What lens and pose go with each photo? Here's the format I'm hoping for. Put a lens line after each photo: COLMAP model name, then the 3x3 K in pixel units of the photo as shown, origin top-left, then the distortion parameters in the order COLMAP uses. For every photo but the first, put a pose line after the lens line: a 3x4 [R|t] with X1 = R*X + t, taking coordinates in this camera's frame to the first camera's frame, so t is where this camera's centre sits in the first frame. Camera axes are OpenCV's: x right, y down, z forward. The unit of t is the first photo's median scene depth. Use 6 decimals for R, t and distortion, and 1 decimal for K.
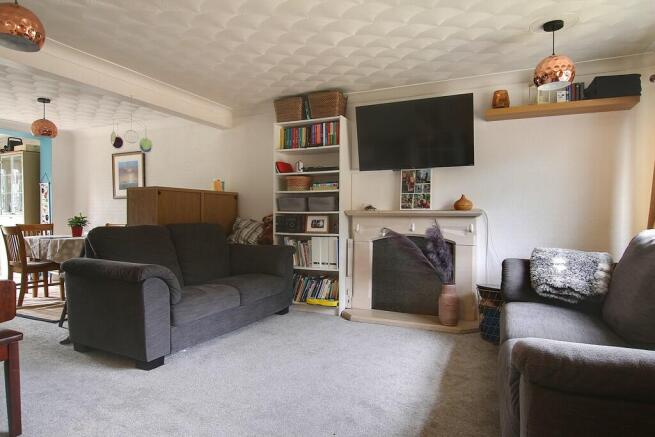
lens RADIAL K [[391.1, 0, 326.5], [0, 391.1, 221.8], [0, 0, 1]] dist [-0.001100, -0.000497]
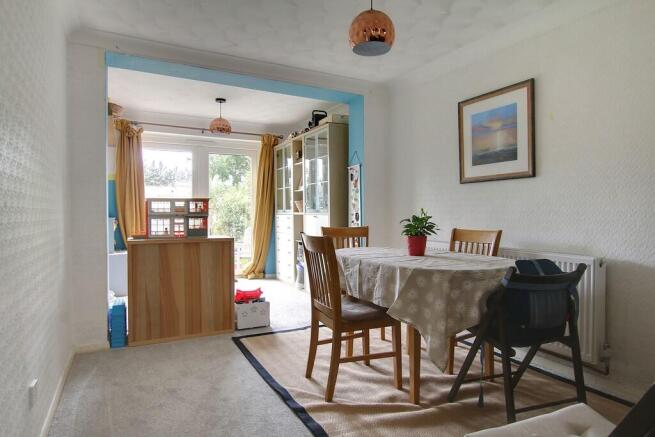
lens RADIAL K [[391.1, 0, 327.7], [0, 391.1, 218.5], [0, 0, 1]] dist [-0.001100, -0.000497]
pose [[0.800162, 0.004991, -0.599763, -0.367143], [-0.004860, 0.999987, 0.001837, -0.009146], [0.599764, 0.001445, 0.800176, 0.449225]]
